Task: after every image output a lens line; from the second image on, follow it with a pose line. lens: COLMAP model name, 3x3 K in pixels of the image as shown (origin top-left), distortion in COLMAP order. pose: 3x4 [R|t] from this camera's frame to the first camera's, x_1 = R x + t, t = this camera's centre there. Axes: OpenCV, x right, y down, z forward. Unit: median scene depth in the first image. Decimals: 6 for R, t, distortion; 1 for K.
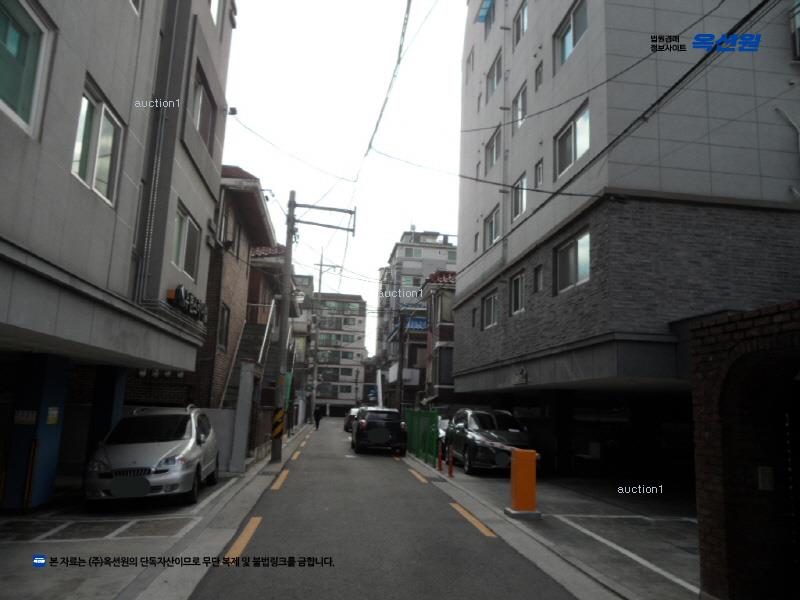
lens RADIAL K [[642.6, 0, 403.1], [0, 642.6, 297.1], [0, 0, 1]] dist [-0.032412, 0.014111]
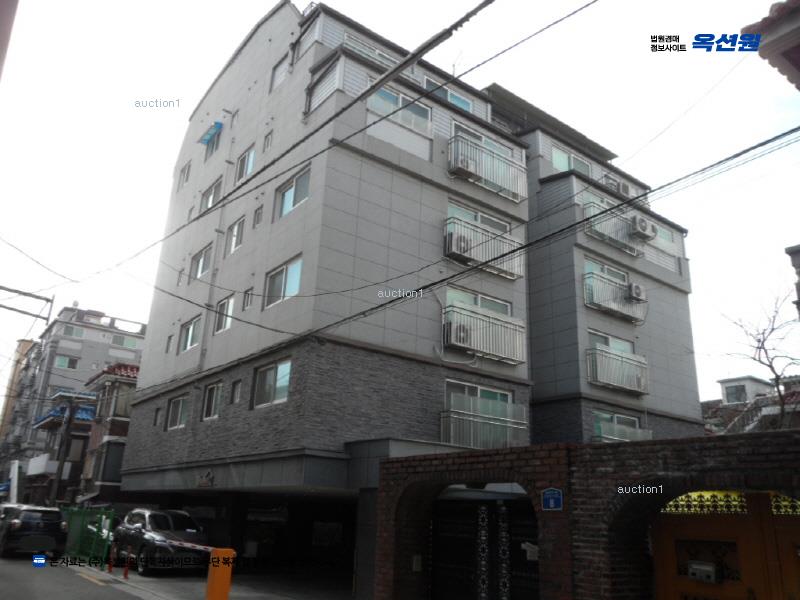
lens RADIAL K [[642.6, 0, 403.1], [0, 642.6, 297.1], [0, 0, 1]] dist [-0.032412, 0.014111]
pose [[0.858635, 0.162260, 0.486227, -0.104193], [-0.091633, 0.981884, -0.165851, -0.029551], [-0.504330, 0.097851, 0.857949, -0.124808]]
